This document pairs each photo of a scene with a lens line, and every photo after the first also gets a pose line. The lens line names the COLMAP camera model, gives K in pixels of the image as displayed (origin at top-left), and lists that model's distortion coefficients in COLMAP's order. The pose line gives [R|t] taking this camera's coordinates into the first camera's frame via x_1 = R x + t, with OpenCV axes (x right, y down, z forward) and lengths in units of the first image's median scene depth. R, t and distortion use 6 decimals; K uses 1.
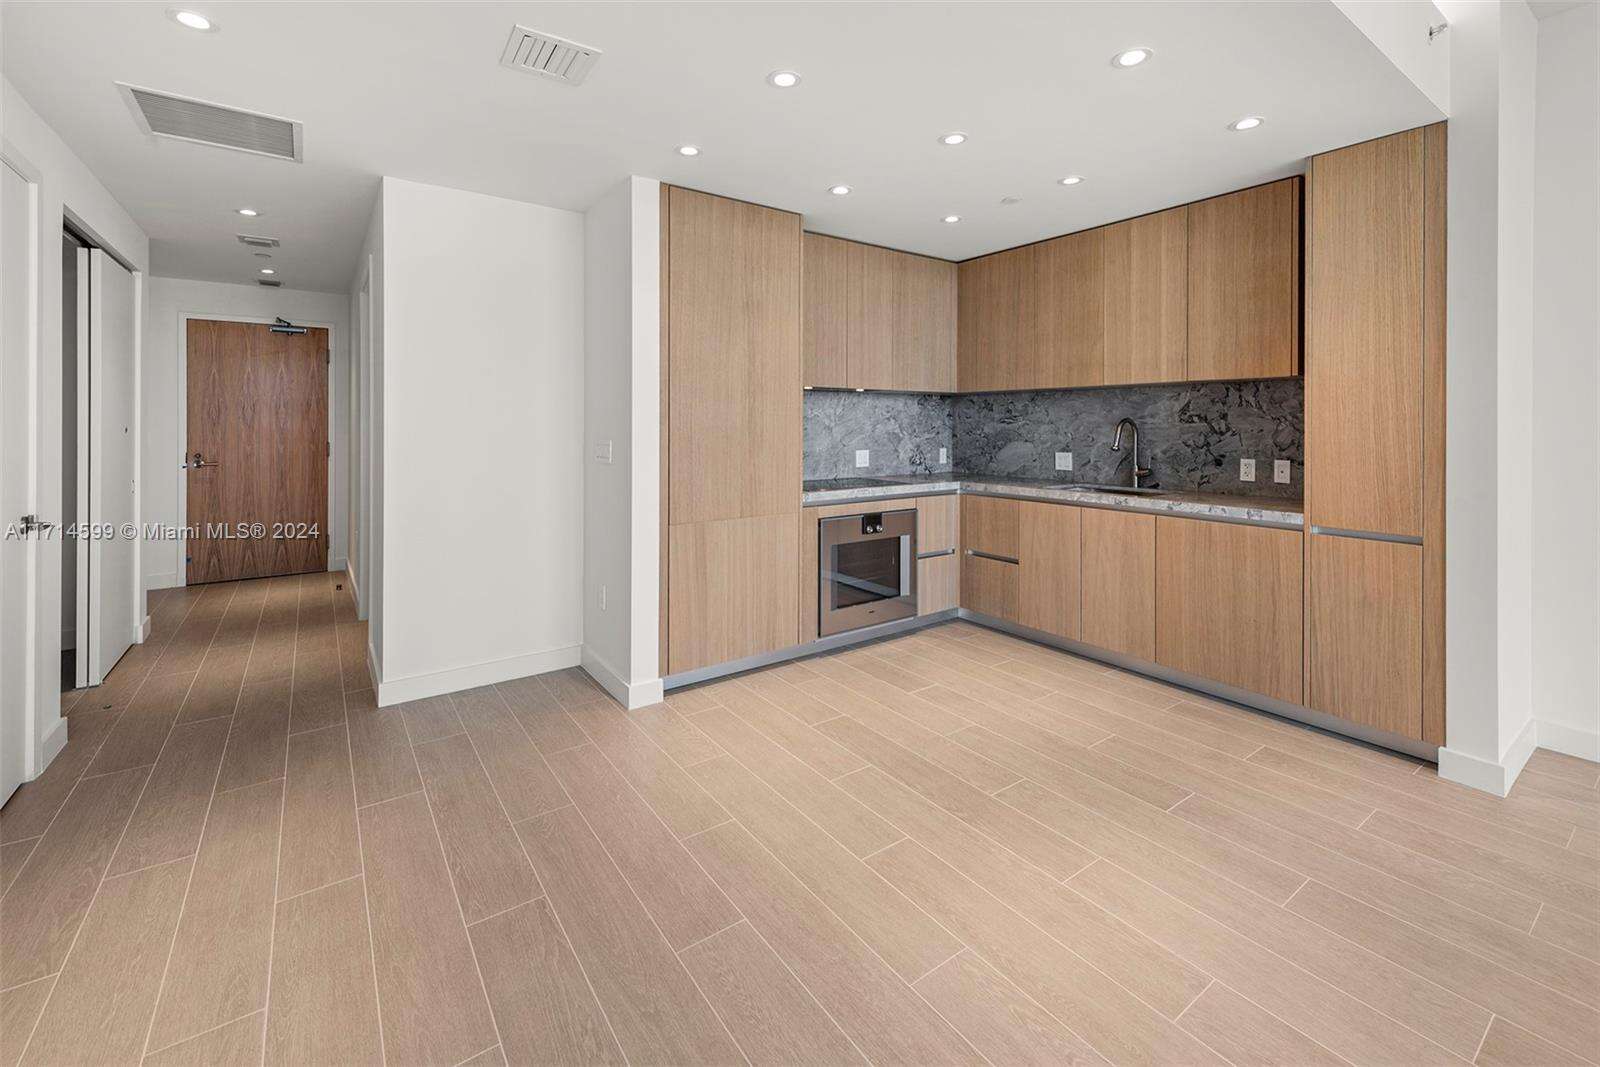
lens RADIAL K [[674.2, 0, 806.9], [0, 674.2, 425.5], [0, 0, 1]] dist [0.013407, 0.000013]
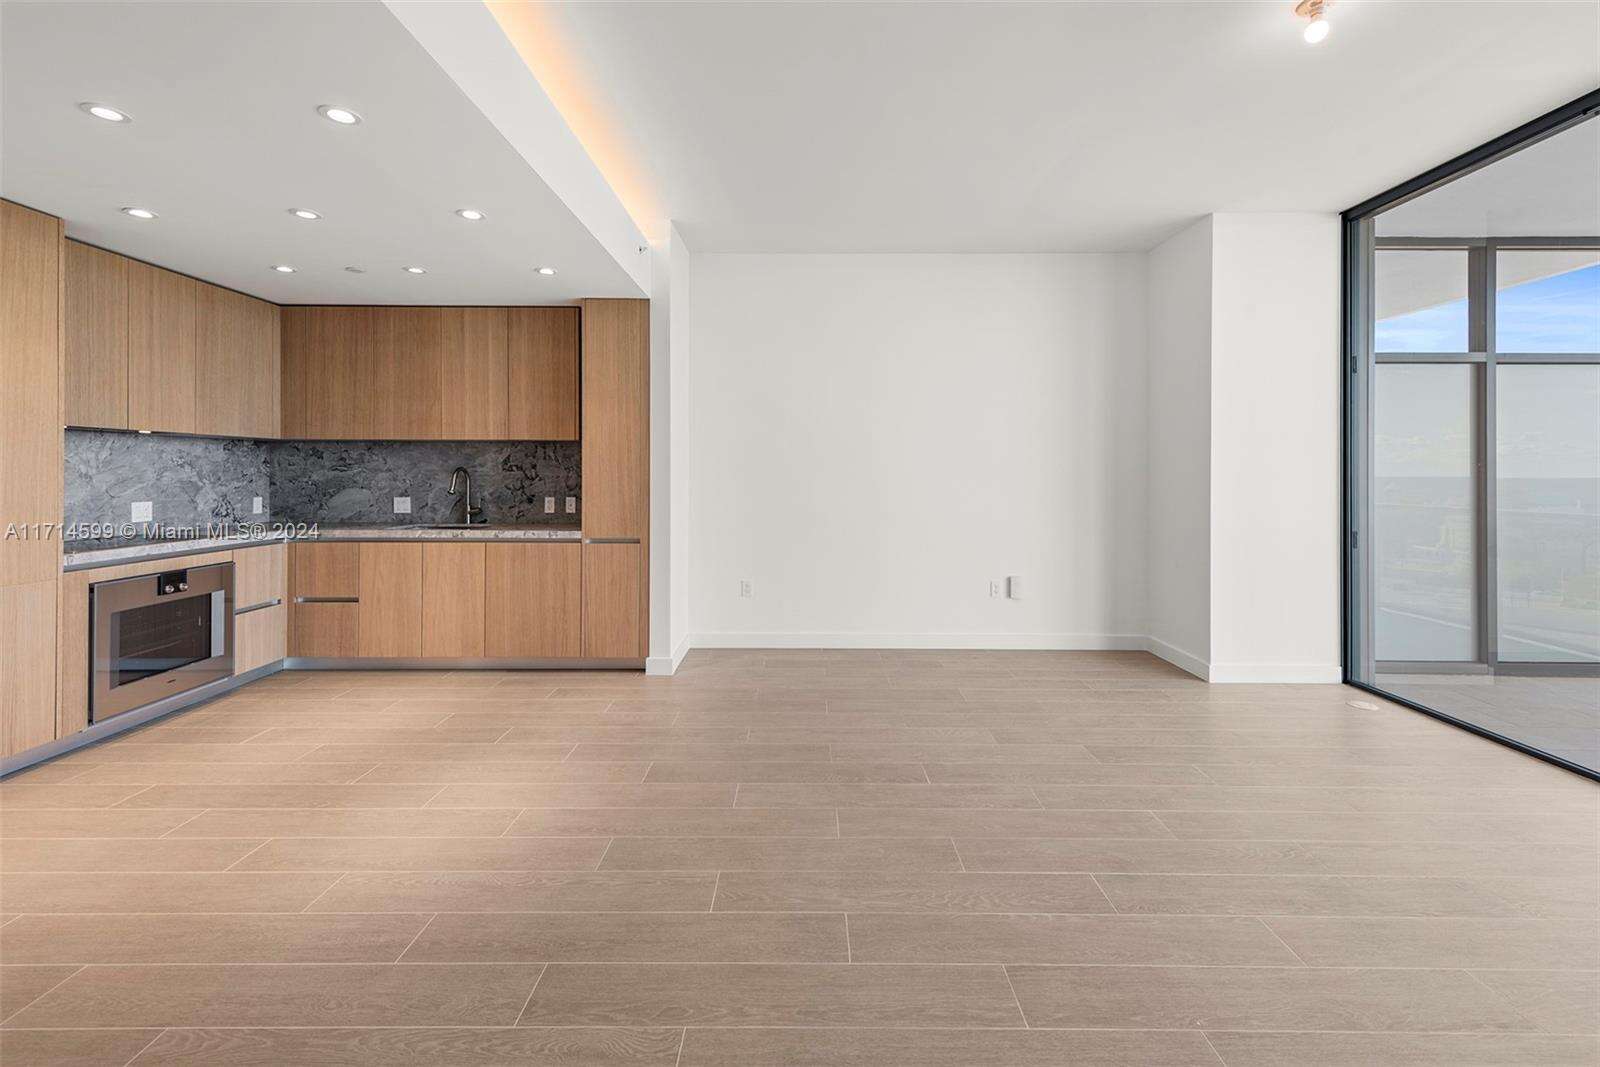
lens RADIAL K [[649.5, 0, 812.7], [0, 649.5, 476.7], [0, 0, 1]] dist [0.002079, -0.000010]
pose [[0.579541, -0.004389, 0.814931, -0.108811], [-0.000924, 0.999981, 0.006042, -0.001191], [-0.814942, -0.004255, 0.579526, -0.186580]]
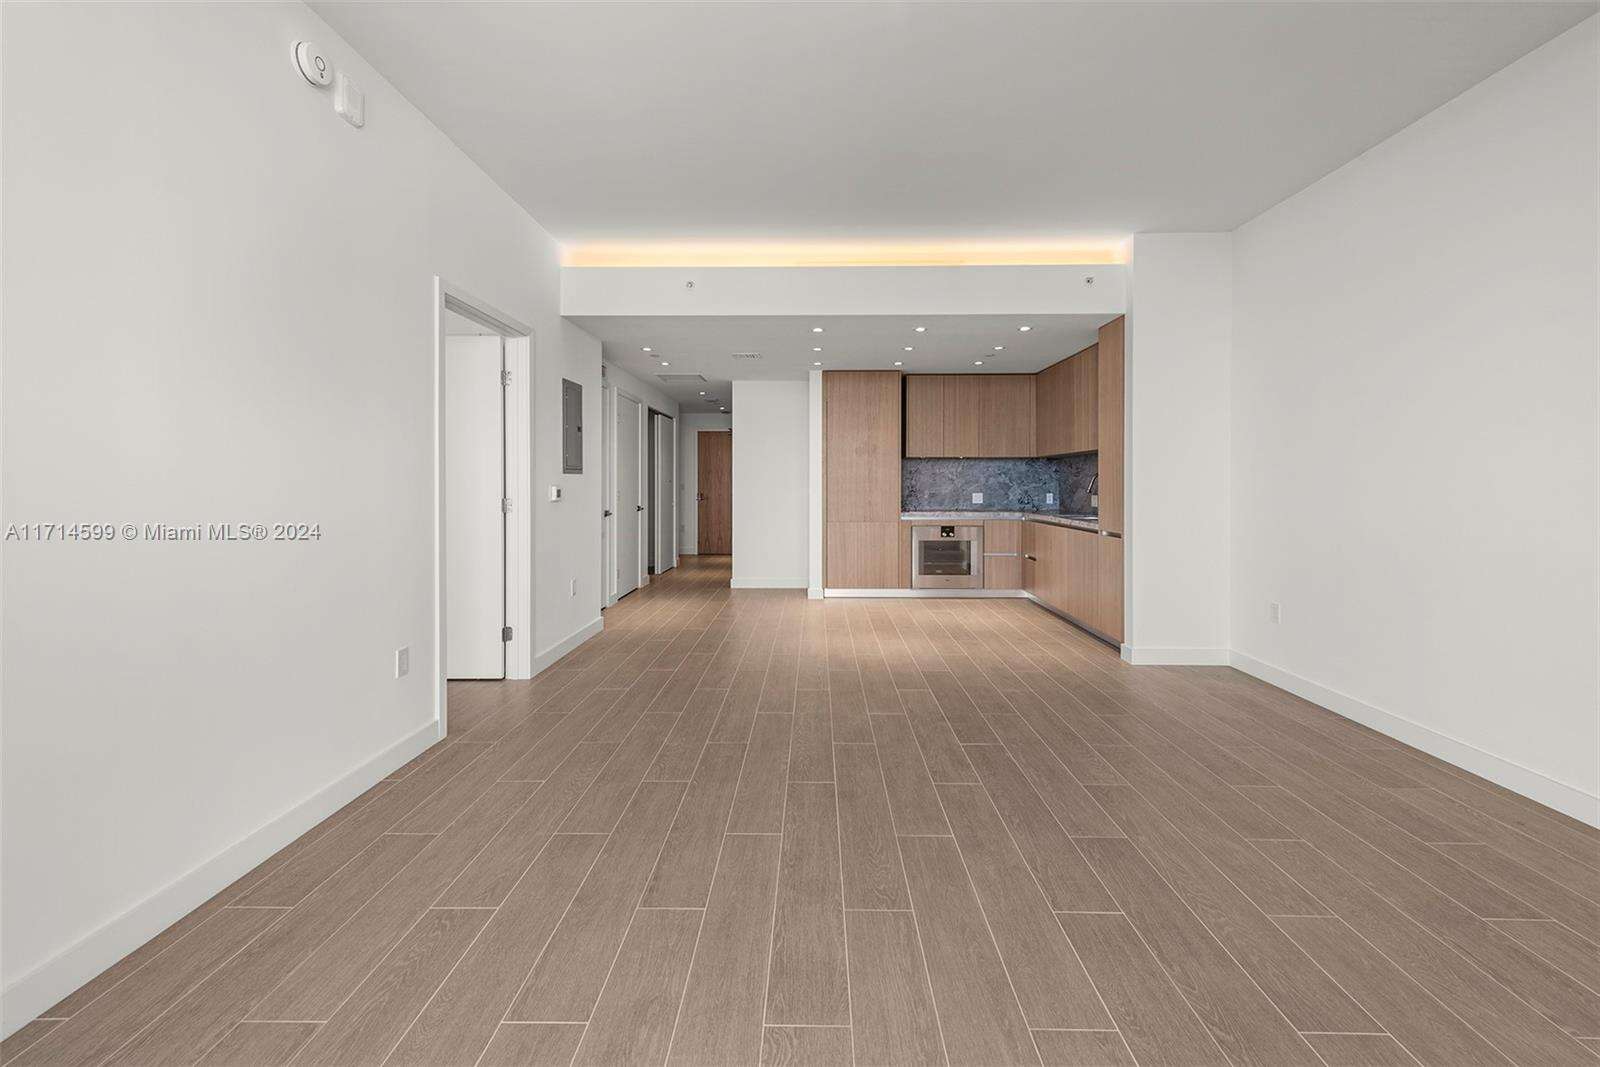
lens RADIAL K [[649.5, 0, 812.7], [0, 649.5, 476.7], [0, 0, 1]] dist [0.002079, -0.000010]
pose [[0.815441, -0.005937, -0.578809, 0.759074], [0.000270, 0.999951, -0.009877, 0.013384], [0.578840, 0.007898, 0.815403, -0.599317]]
